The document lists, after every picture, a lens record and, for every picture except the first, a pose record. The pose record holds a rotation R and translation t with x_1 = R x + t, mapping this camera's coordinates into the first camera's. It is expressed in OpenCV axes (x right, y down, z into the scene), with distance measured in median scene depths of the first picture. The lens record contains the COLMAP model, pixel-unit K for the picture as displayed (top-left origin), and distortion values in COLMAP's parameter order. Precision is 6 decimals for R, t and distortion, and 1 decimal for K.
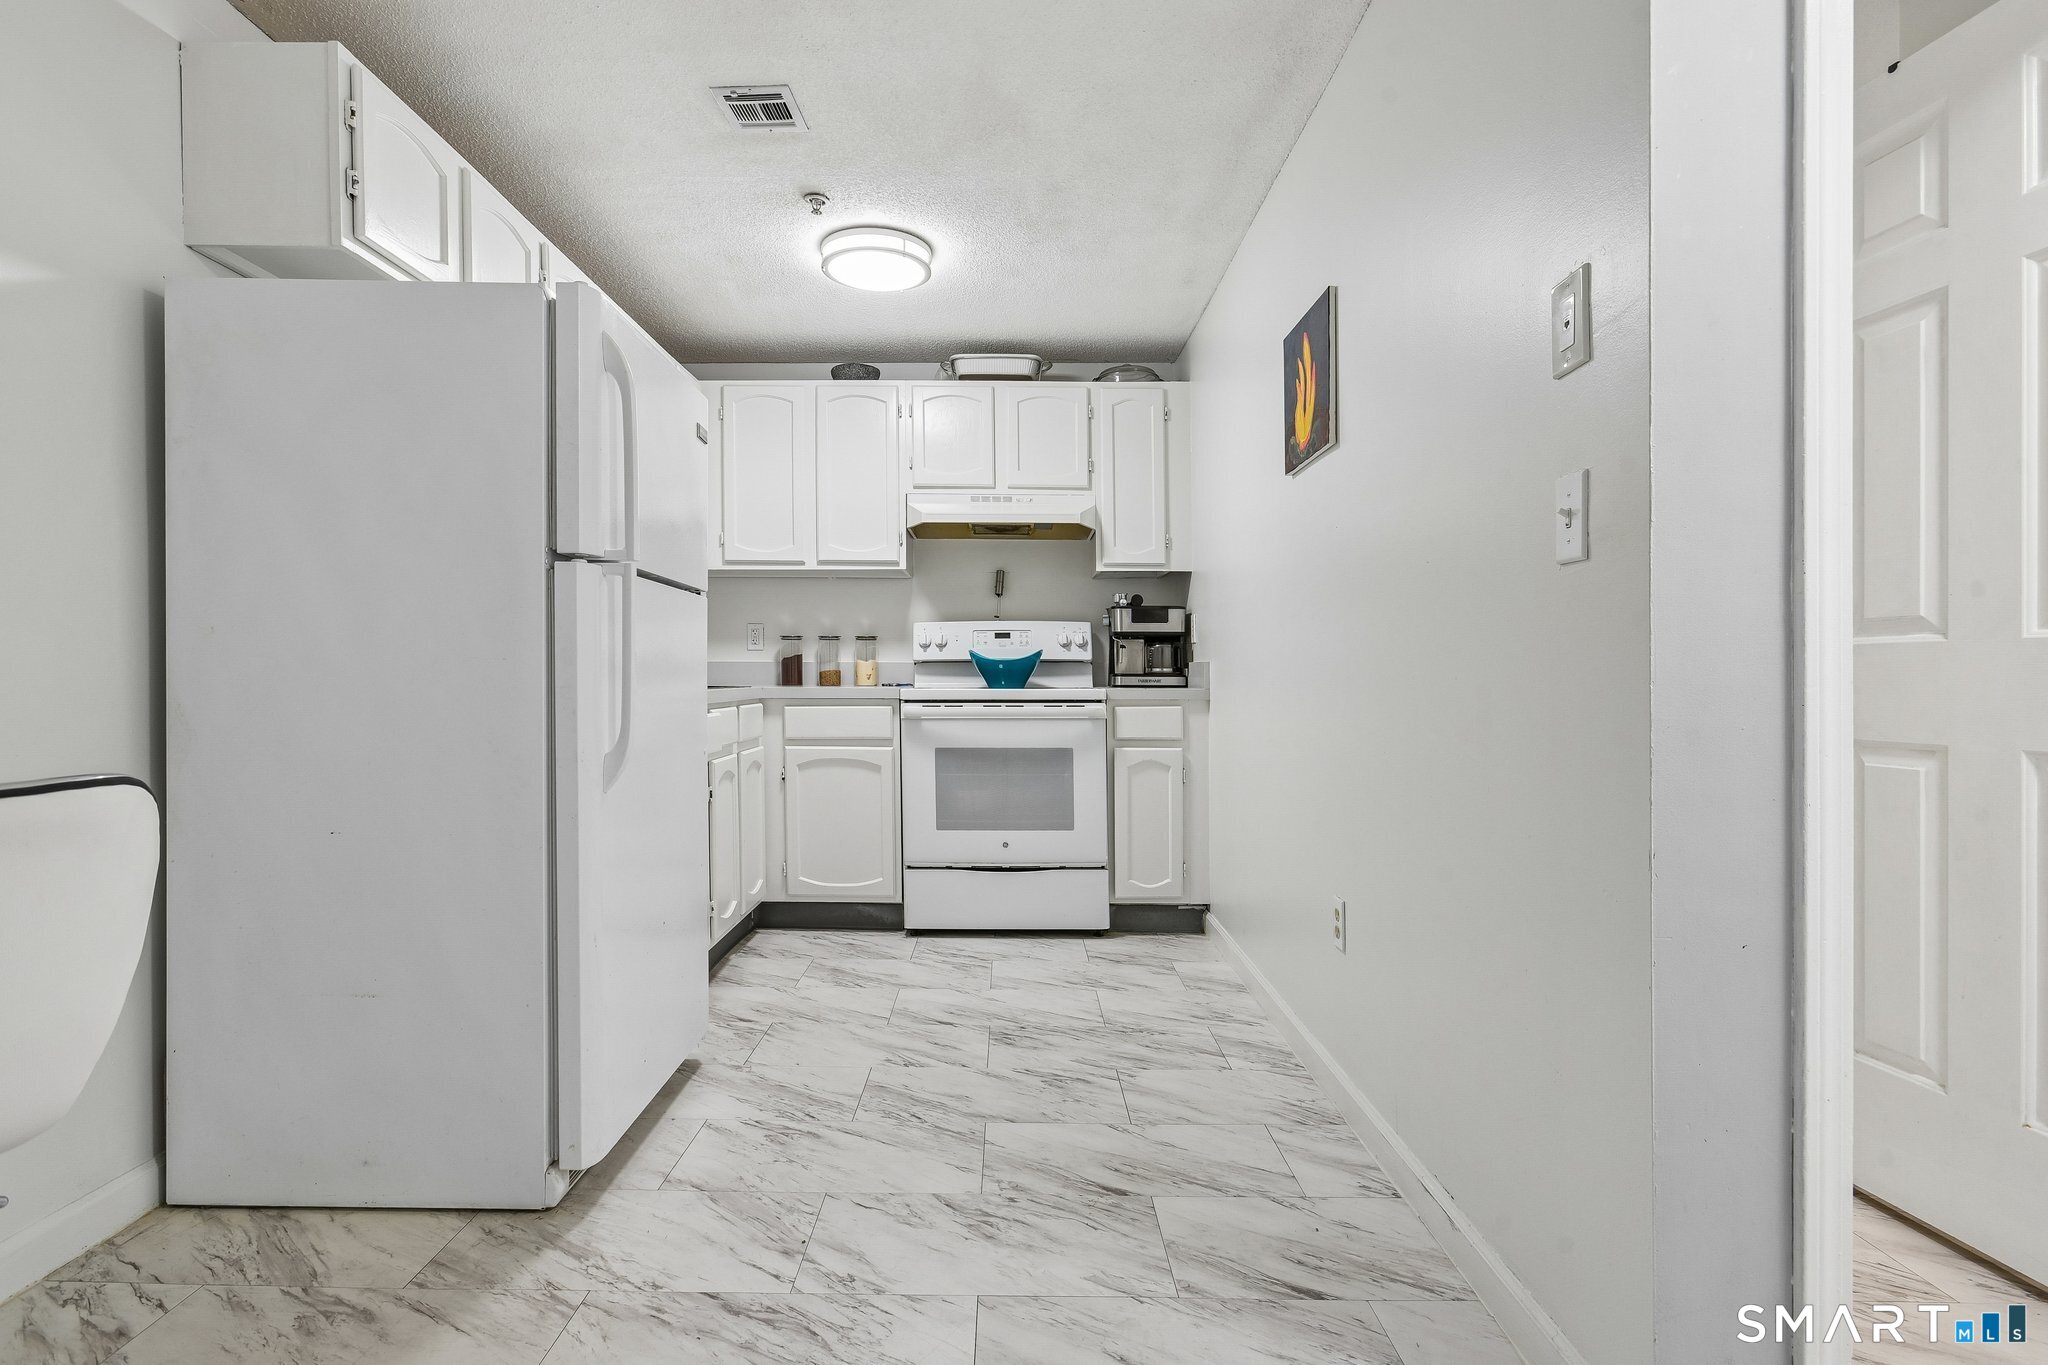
lens RADIAL K [[967.3, 0, 1025.4], [0, 967.3, 701.6], [0, 0, 1]] dist [0.008262, -0.002338]
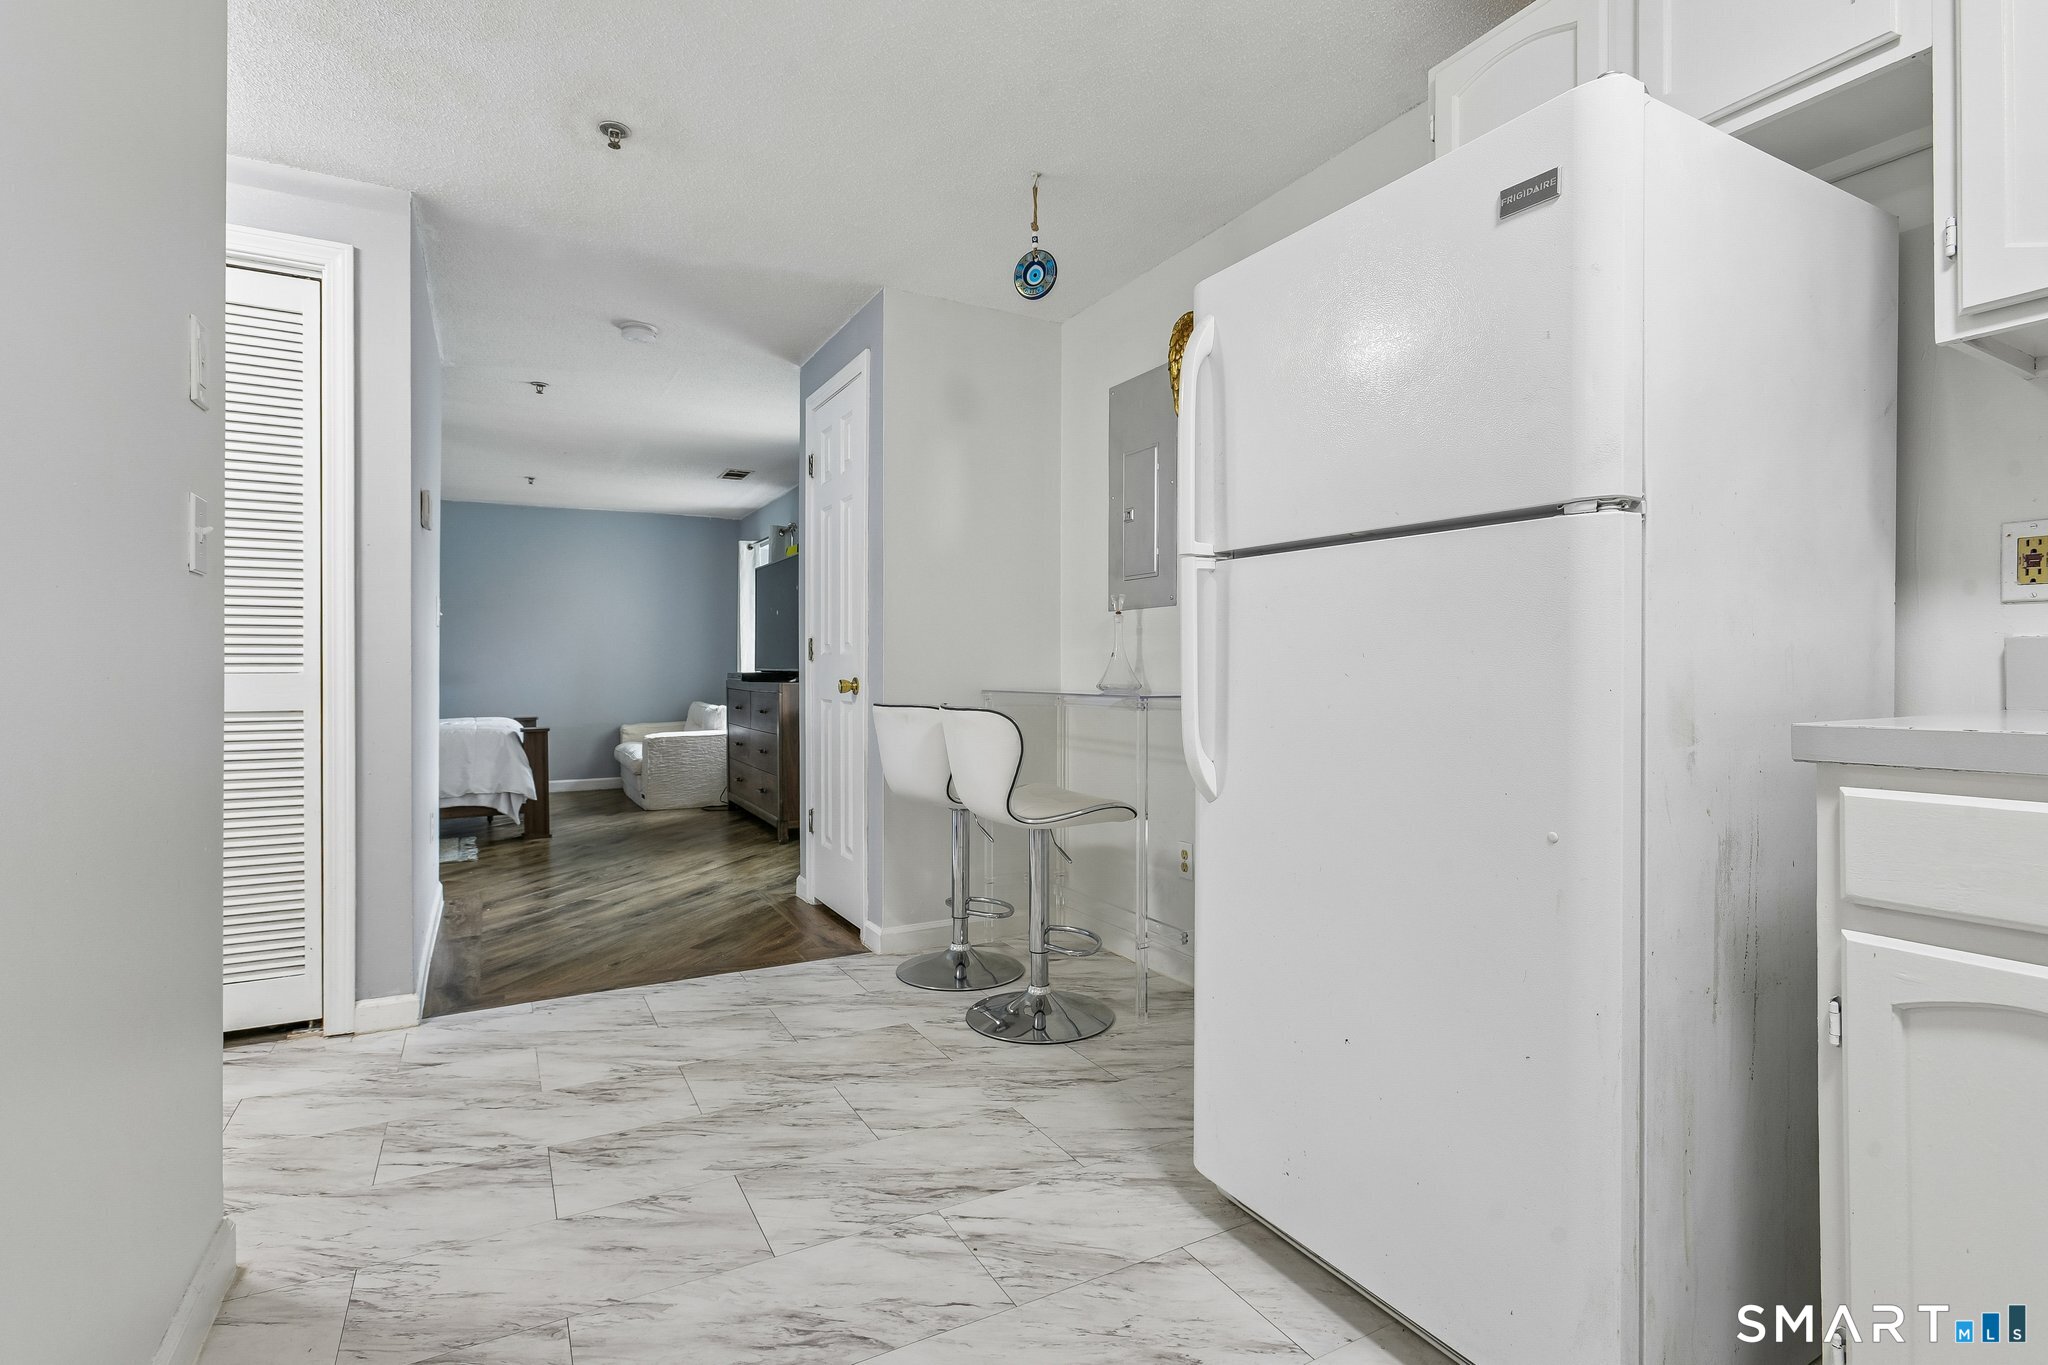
lens RADIAL K [[967.3, 0, 1029.3], [0, 967.3, 716.1], [0, 0, 1]] dist [0.008262, -0.002338]
pose [[-0.879885, 0.016098, -0.474914, 0.192725], [-0.015285, 0.997950, 0.062146, -0.052979], [0.474941, 0.061941, -0.877835, 1.932601]]
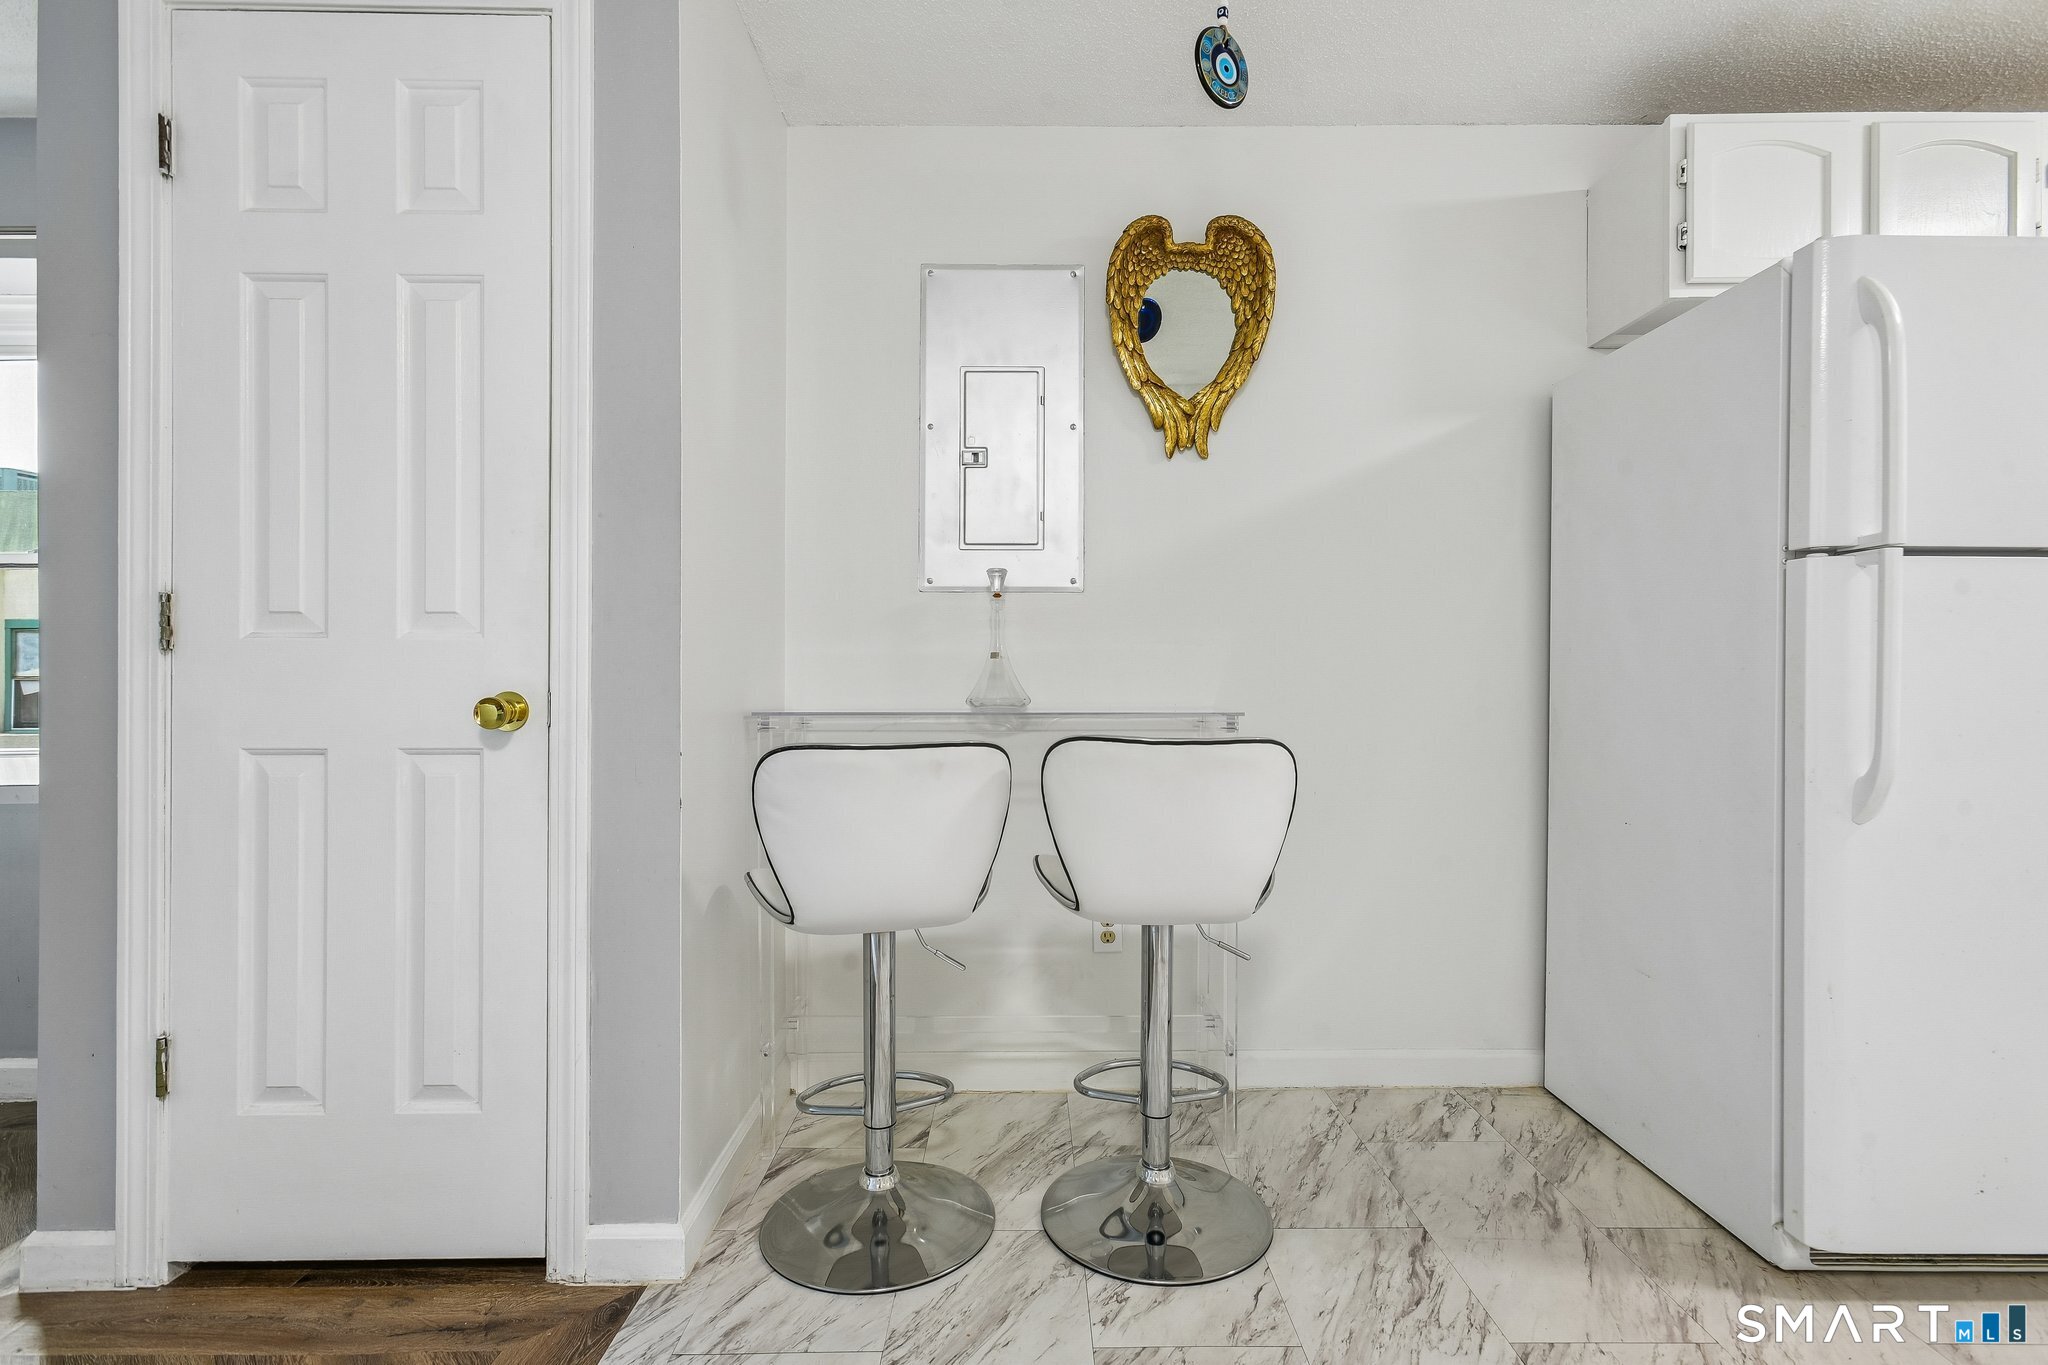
lens RADIAL K [[967.3, 0, 1011.2], [0, 967.3, 701.8], [0, 0, 1]] dist [0.008262, -0.002338]
pose [[-0.008898, 0.014087, -0.999861, 0.464690], [-0.019808, 0.999702, 0.014261, -0.010754], [0.999764, 0.019932, -0.008616, 0.299843]]
